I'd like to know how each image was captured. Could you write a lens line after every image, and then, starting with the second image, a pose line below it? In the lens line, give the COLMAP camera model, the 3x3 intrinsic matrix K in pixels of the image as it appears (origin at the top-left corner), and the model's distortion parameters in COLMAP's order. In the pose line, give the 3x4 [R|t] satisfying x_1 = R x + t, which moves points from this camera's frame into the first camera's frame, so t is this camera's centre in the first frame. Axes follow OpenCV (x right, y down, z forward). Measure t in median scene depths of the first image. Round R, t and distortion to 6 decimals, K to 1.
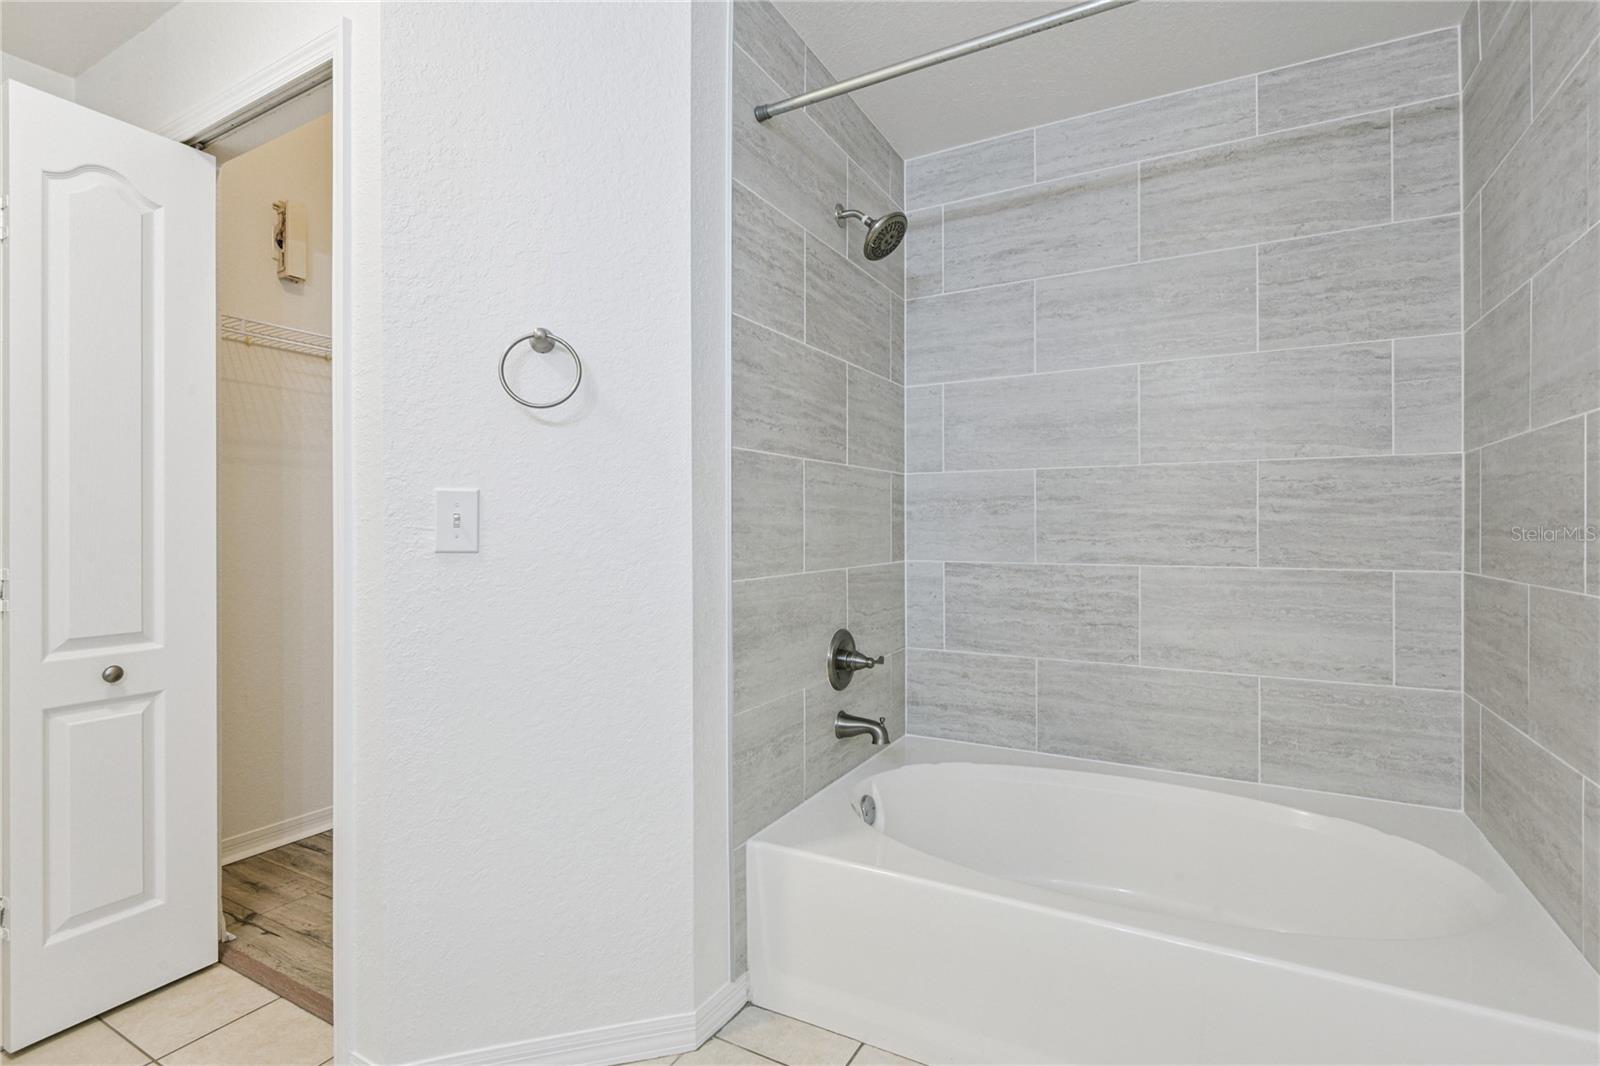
lens RADIAL K [[761.0, 0, 795.7], [0, 761.0, 530.9], [0, 0, 1]] dist [-0.019760, -0.001899]
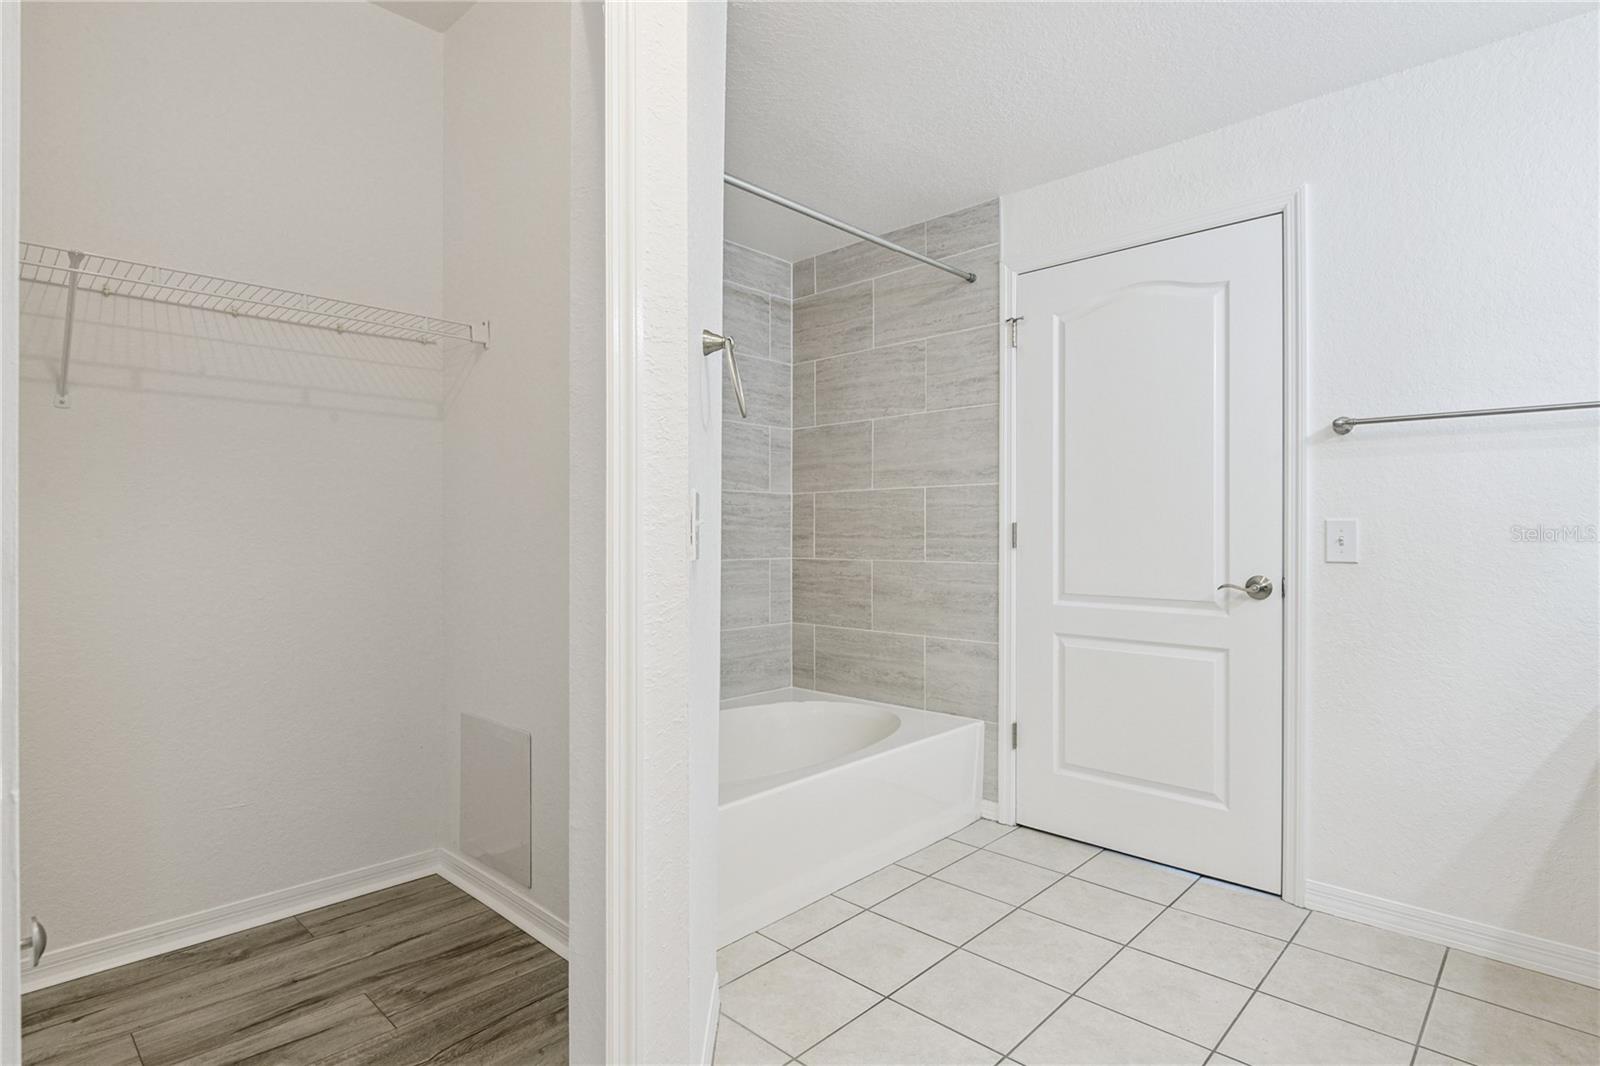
lens RADIAL K [[810.7, 0, 796.9], [0, 810.7, 532.2], [0, 0, 1]] dist [-0.001134, -0.000017]
pose [[0.239157, 0.002278, 0.970978, -1.036745], [0.004491, 0.999984, -0.003452, -0.001827], [-0.970970, 0.005186, 0.239143, 0.490537]]
